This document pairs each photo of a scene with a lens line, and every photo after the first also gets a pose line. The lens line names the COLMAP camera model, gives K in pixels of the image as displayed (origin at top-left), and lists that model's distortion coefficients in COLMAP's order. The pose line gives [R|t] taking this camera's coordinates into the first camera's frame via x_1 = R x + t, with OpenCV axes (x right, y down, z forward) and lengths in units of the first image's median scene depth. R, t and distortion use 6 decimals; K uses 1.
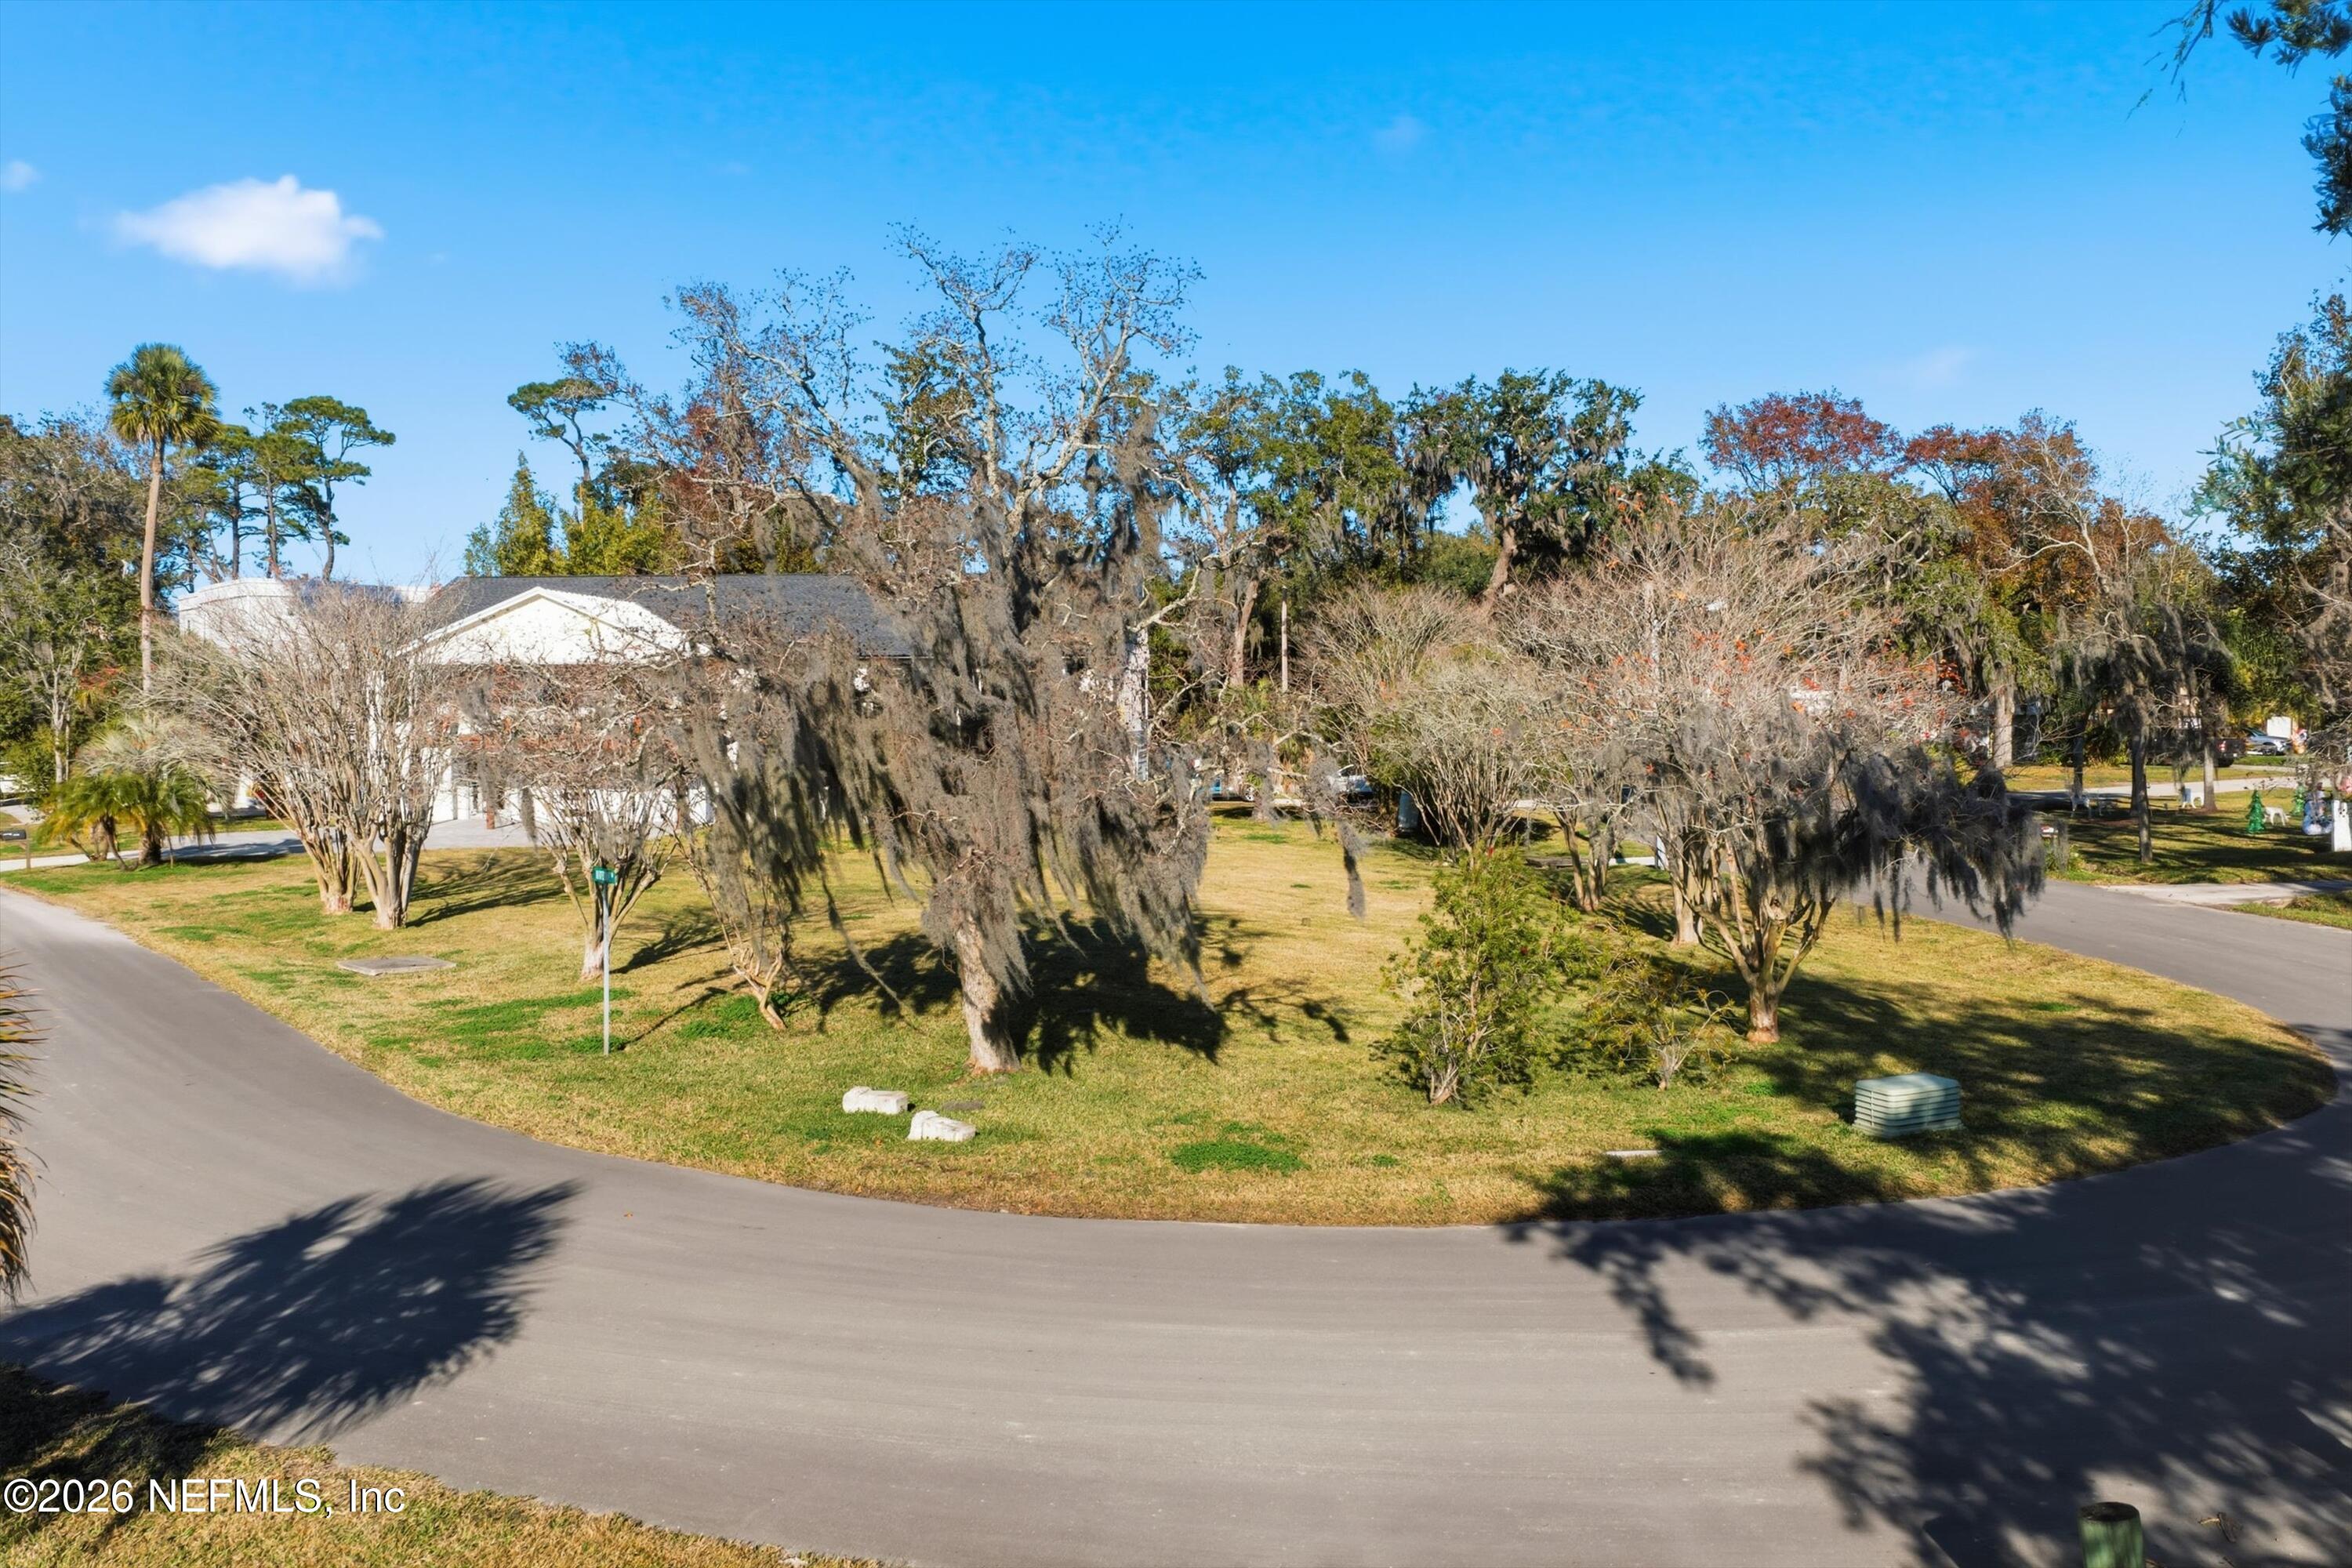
lens RADIAL K [[1946.1, 0, 1186.9], [0, 1946.1, 778.9], [0, 0, 1]] dist [0.021810, -0.041165]
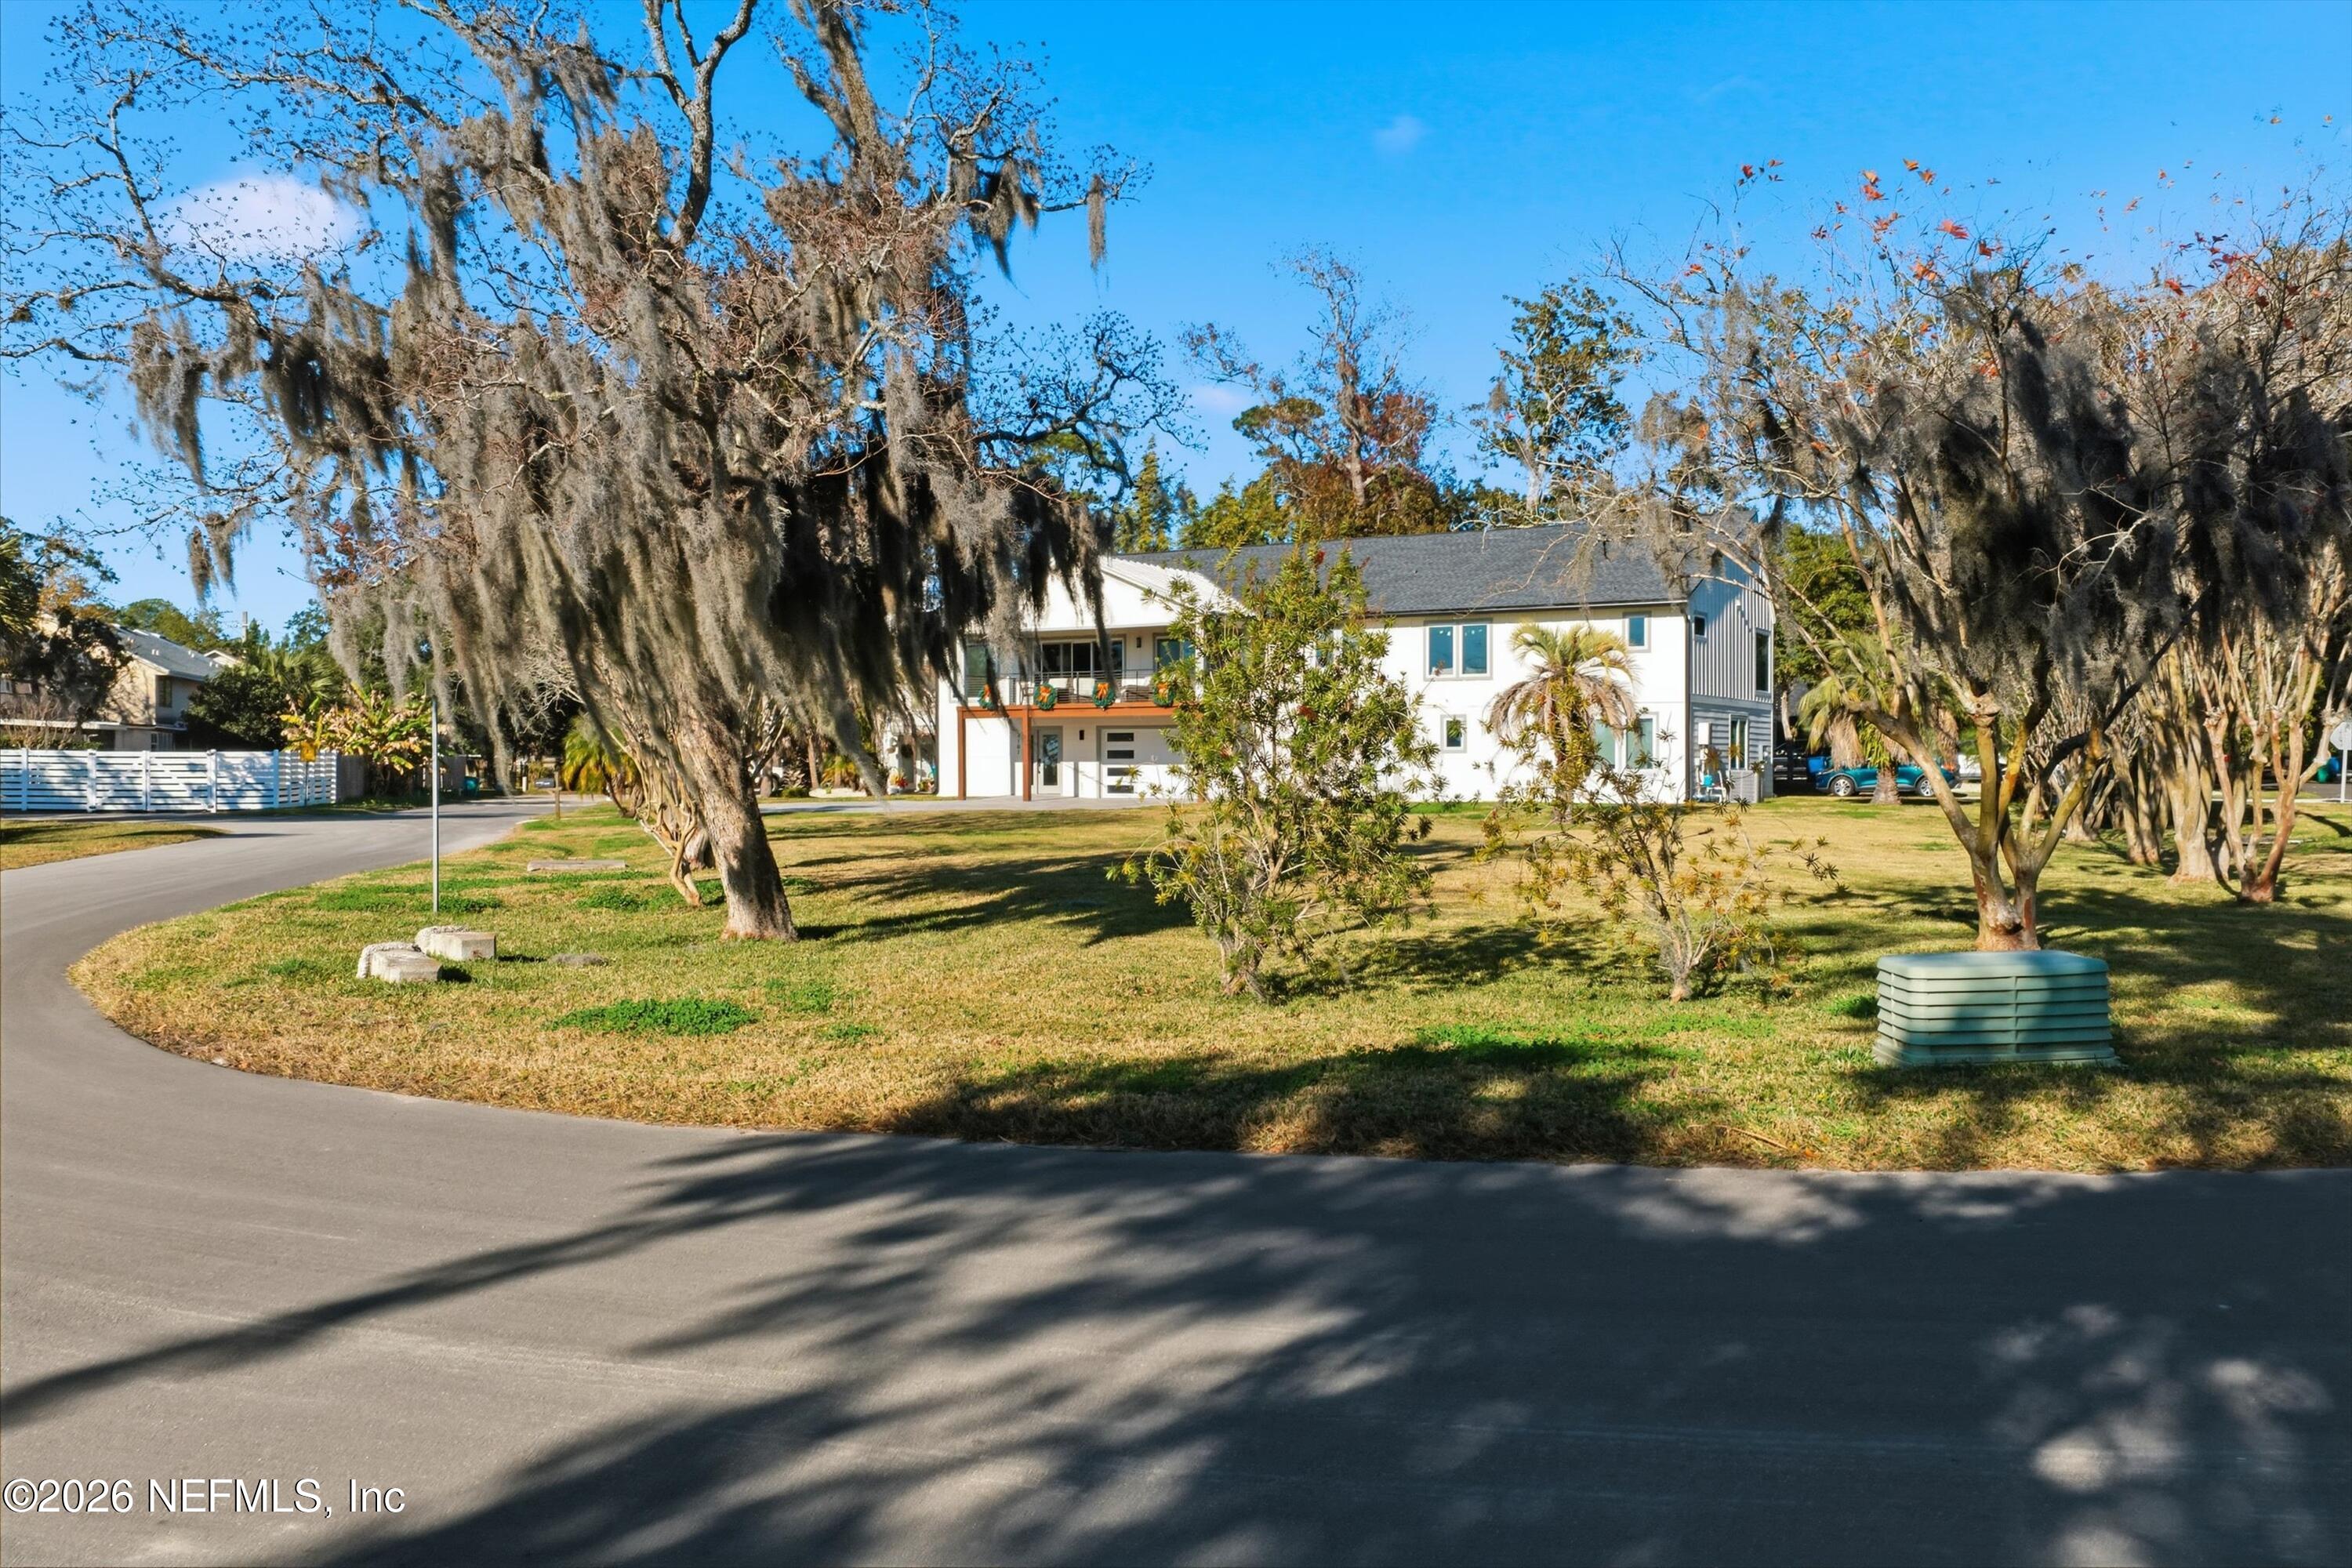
lens RADIAL K [[1946.1, 0, 1186.9], [0, 1946.1, 778.9], [0, 0, 1]] dist [0.021810, -0.041165]
pose [[0.905334, 0.004572, -0.424676, 0.094354], [-0.018715, 0.999400, -0.029137, 0.030926], [0.424288, 0.034327, 0.904876, 0.120486]]
